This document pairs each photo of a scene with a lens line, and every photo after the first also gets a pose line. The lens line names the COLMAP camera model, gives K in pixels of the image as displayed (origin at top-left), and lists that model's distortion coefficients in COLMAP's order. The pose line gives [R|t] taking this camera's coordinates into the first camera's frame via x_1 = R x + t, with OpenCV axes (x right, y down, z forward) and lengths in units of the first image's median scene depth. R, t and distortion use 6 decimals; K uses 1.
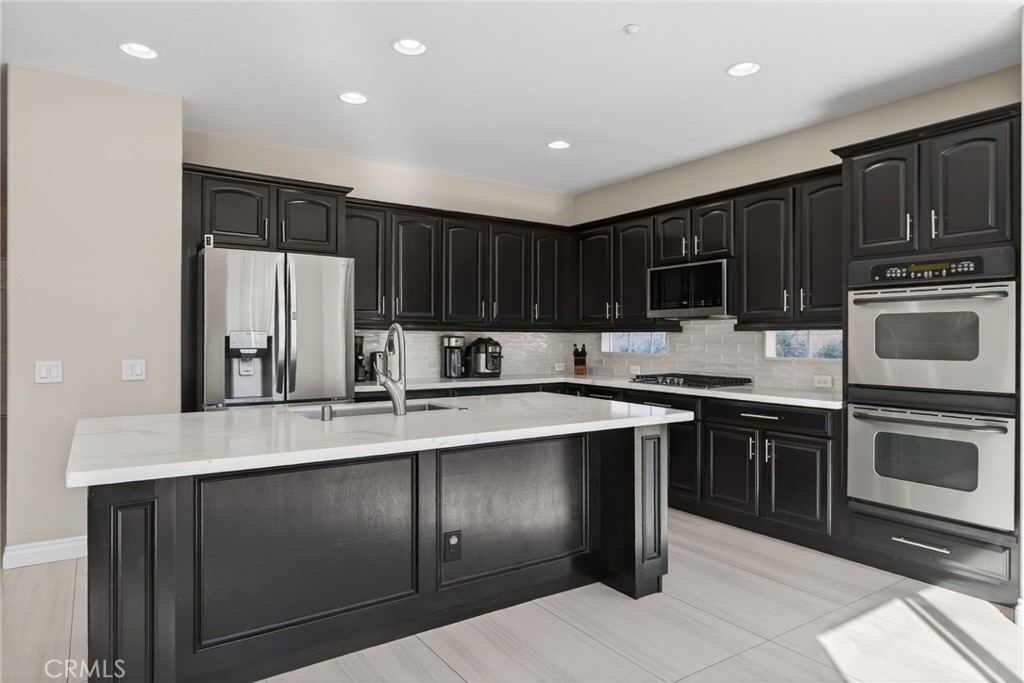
lens RADIAL K [[615.3, 0, 511.1], [0, 615.3, 339.0], [0, 0, 1]] dist [-0.008974, -0.004213]
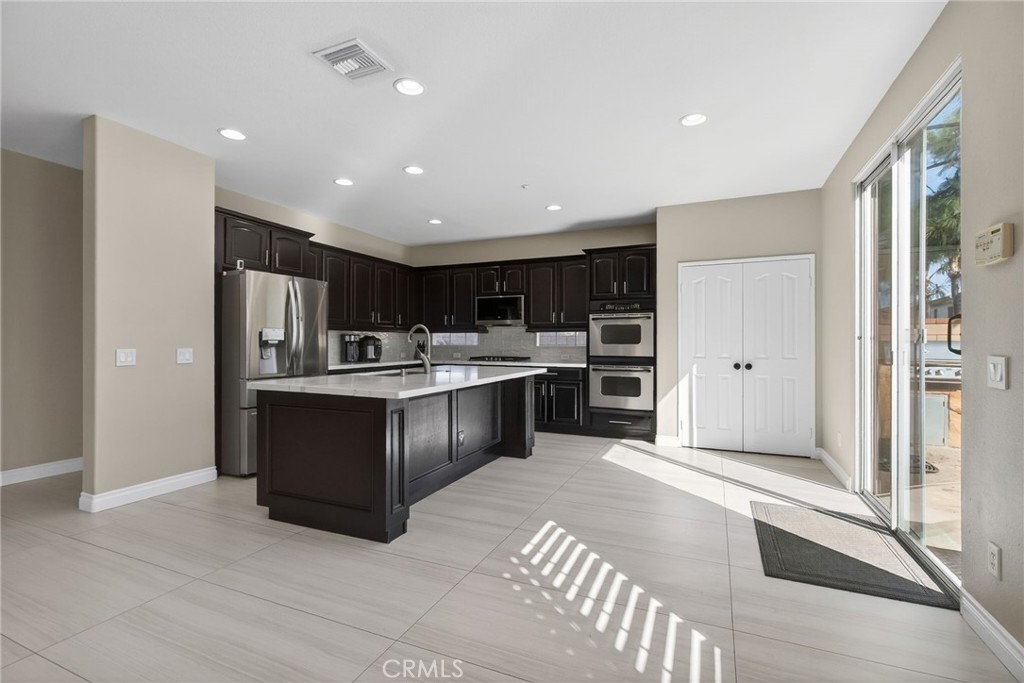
lens RADIAL K [[463.2, 0, 511.3], [0, 463.2, 341.5], [0, 0, 1]] dist [0.000951, -0.000060]
pose [[0.844776, -0.001313, 0.535118, -0.524317], [0.001454, 0.999999, 0.000159, 0.018211], [-0.535118, 0.000644, 0.844777, -0.237910]]
